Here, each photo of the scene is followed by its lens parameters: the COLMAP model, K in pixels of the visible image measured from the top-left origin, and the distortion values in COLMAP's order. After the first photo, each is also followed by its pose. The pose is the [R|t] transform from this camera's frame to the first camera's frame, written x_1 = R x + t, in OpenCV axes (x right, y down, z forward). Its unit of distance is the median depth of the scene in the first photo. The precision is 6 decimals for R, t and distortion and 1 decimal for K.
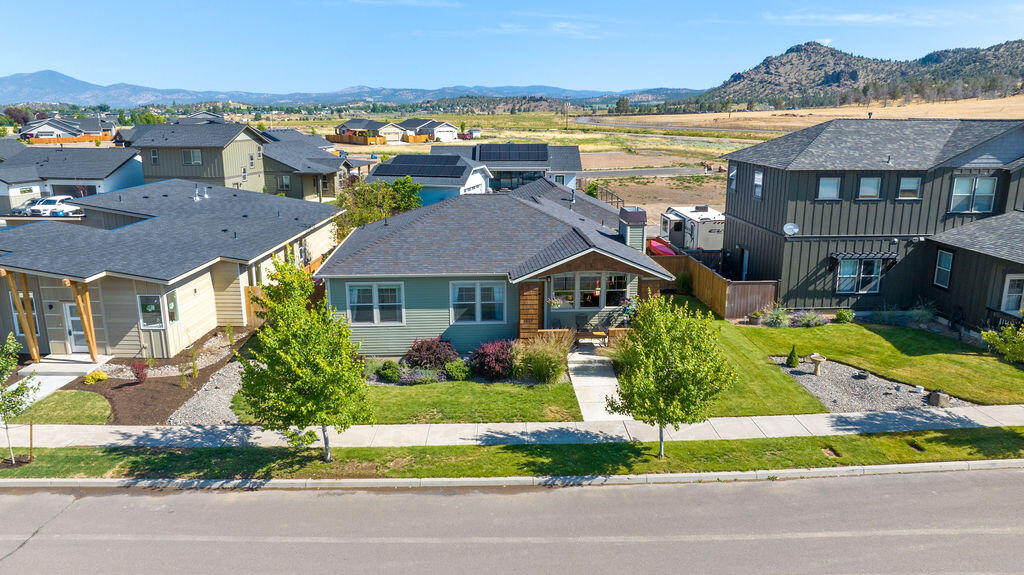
lens RADIAL K [[718.9, 0, 512.0], [0, 718.9, 287.5], [0, 0, 1]] dist [-0.020418, 0.007323]
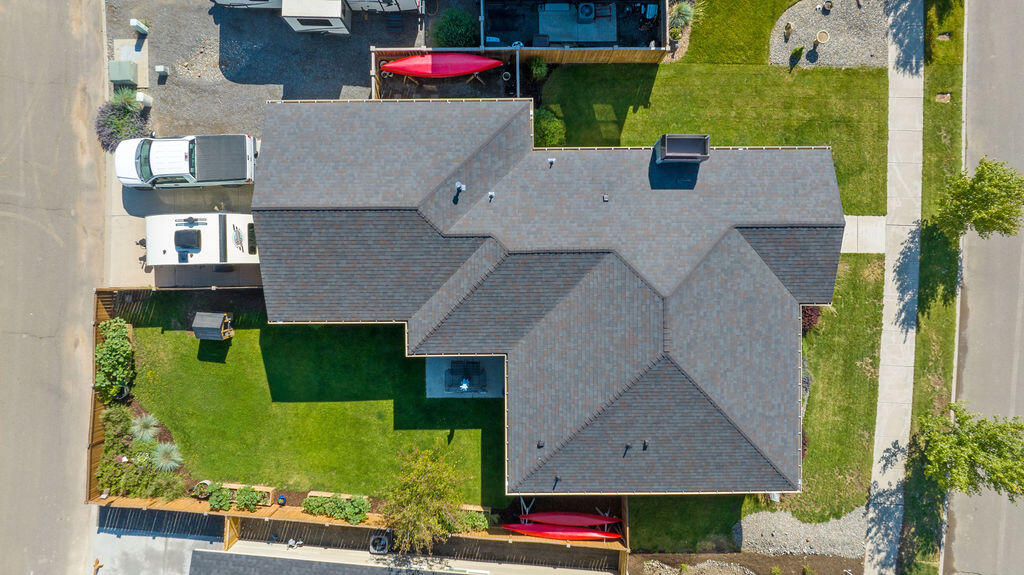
lens RADIAL K [[718.9, 0, 512.0], [0, 718.9, 287.5], [0, 0, 1]] dist [-0.020418, 0.007323]
pose [[0.065370, -0.997827, -0.008271, -0.000317], [0.246449, 0.008112, 0.969122, -0.939806], [-0.966949, -0.065390, 0.246443, 0.967649]]
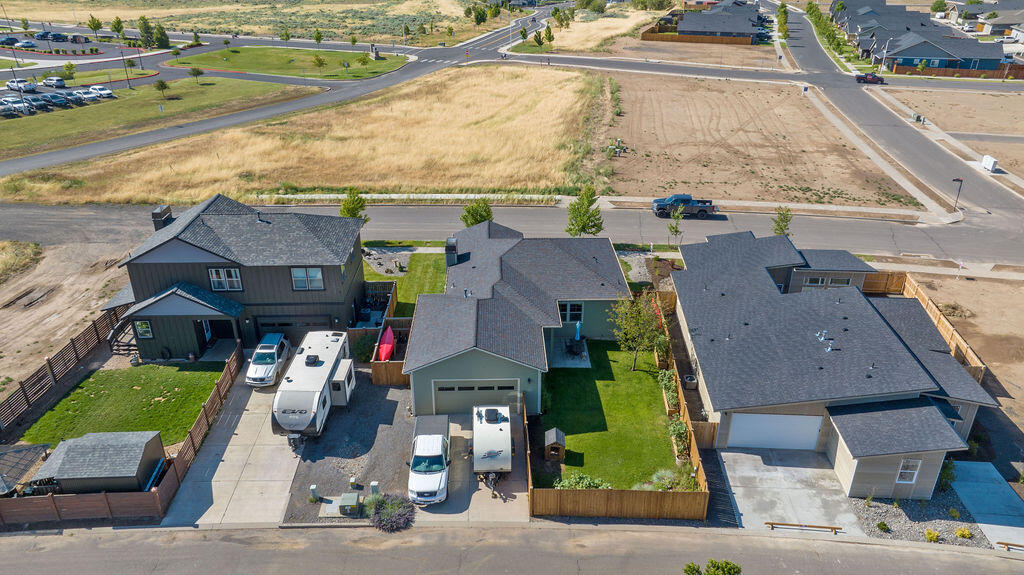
lens RADIAL K [[718.9, 0, 512.0], [0, 718.9, 287.5], [0, 0, 1]] dist [-0.020418, 0.007323]
pose [[-0.998938, -0.024871, 0.038777, -0.051038], [0.006110, 0.762775, 0.646636, -1.151054], [-0.045660, 0.646186, -0.761813, 2.381803]]
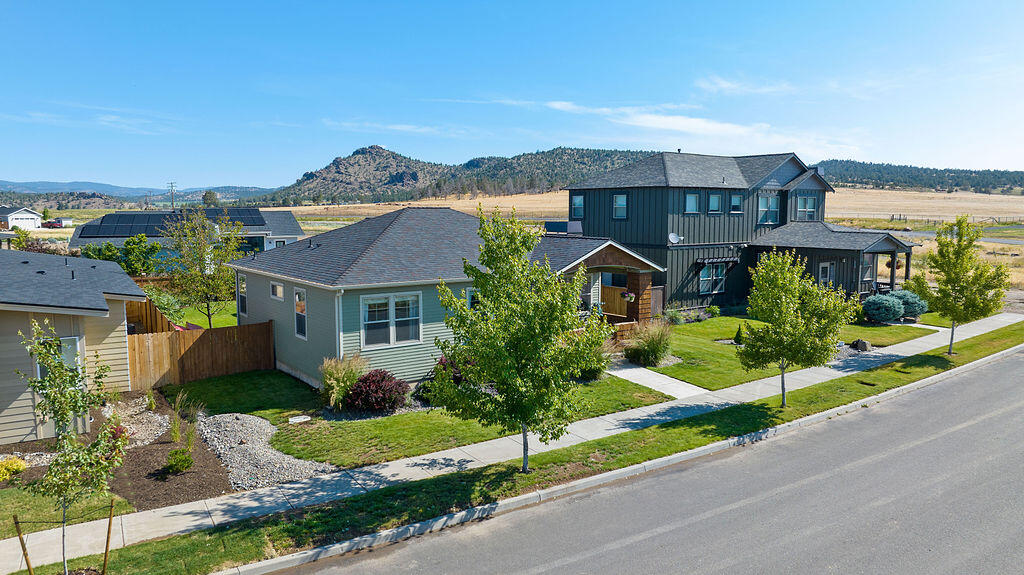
lens RADIAL K [[718.9, 0, 512.0], [0, 718.9, 287.5], [0, 0, 1]] dist [-0.020418, 0.007323]
pose [[0.840917, -0.057875, 0.538060, -0.444356], [0.128581, 0.987160, -0.094775, 0.070742], [-0.525667, 0.148882, 0.837561, 0.190439]]
